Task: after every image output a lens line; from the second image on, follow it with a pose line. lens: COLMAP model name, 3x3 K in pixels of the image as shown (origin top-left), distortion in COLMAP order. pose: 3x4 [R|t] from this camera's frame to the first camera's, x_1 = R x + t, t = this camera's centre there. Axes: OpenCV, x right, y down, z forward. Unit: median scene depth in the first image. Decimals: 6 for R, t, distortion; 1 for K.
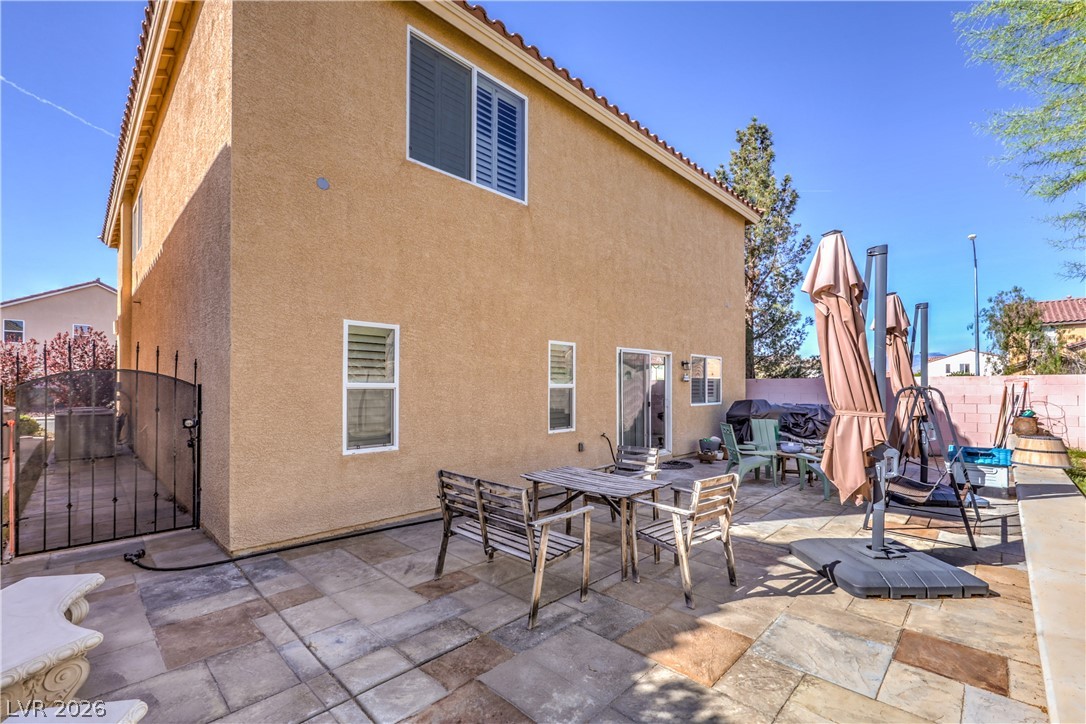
lens RADIAL K [[455.7, 0, 551.4], [0, 455.7, 386.6], [0, 0, 1]] dist [0.003418, -0.000491]
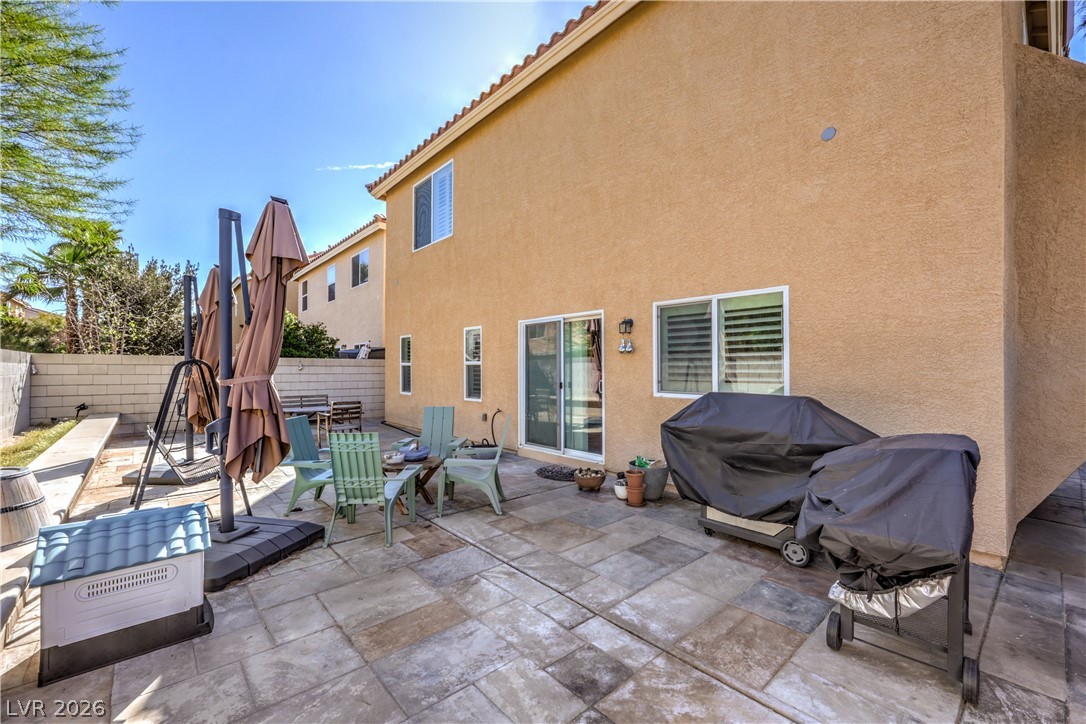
lens RADIAL K [[455.7, 0, 543.0], [0, 455.7, 363.4], [0, 0, 1]] dist [0.003418, -0.000491]
pose [[-0.079456, -0.006358, -0.996818, 1.104915], [0.002614, 0.999975, -0.006587, 0.007348], [0.996835, -0.003129, -0.079438, 1.157305]]
